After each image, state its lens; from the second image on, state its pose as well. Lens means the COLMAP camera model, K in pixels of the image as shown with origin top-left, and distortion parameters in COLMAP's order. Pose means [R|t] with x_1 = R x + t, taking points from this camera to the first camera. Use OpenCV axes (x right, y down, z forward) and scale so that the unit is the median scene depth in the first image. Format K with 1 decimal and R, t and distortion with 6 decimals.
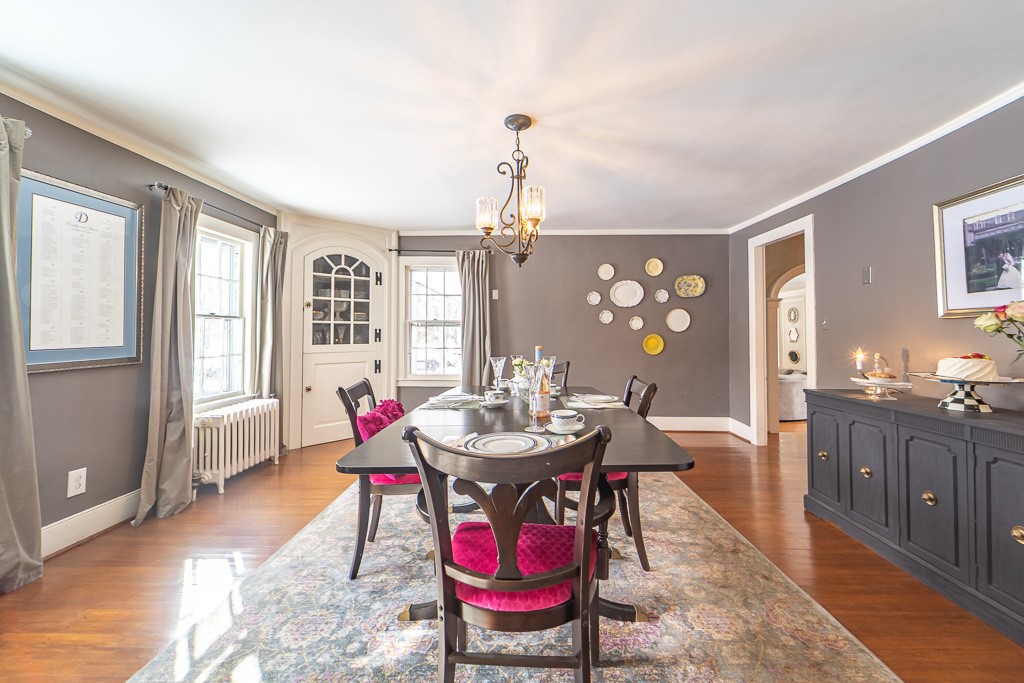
lens RADIAL K [[413.9, 0, 537.7], [0, 413.9, 324.1], [0, 0, 1]] dist [0.004245, 0.000124]
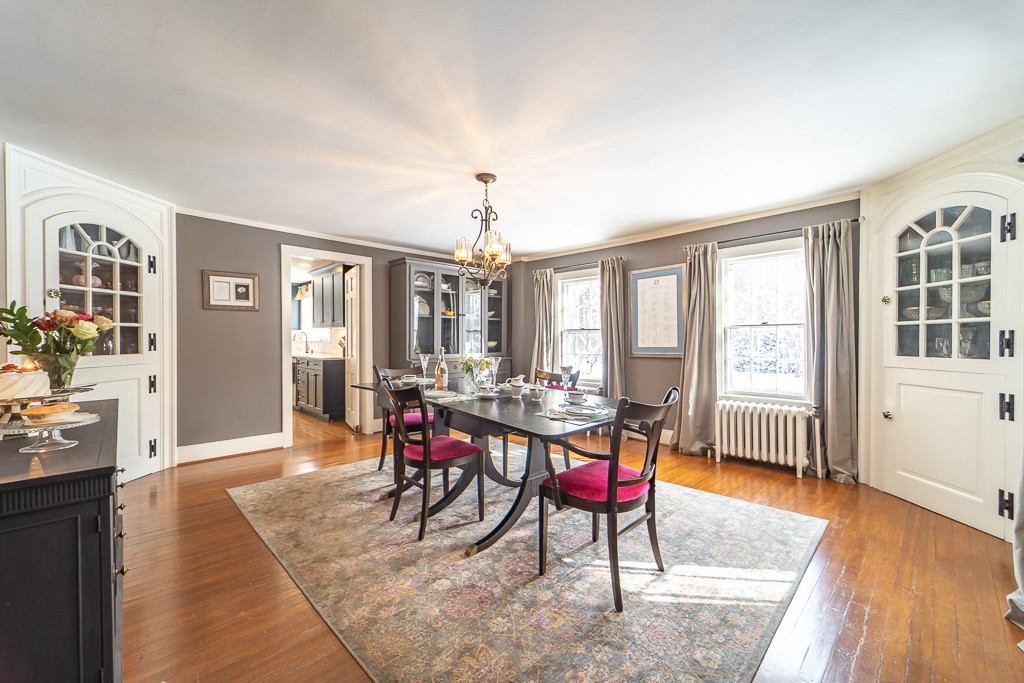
lens RADIAL K [[413.9, 0, 513.8], [0, 413.9, 341.9], [0, 0, 1]] dist [0.004245, 0.000124]
pose [[-0.717122, 0.004127, -0.696935, 0.417608], [0.017418, 0.999776, -0.012002, 0.022879], [0.696730, -0.020746, -0.717034, 1.040019]]
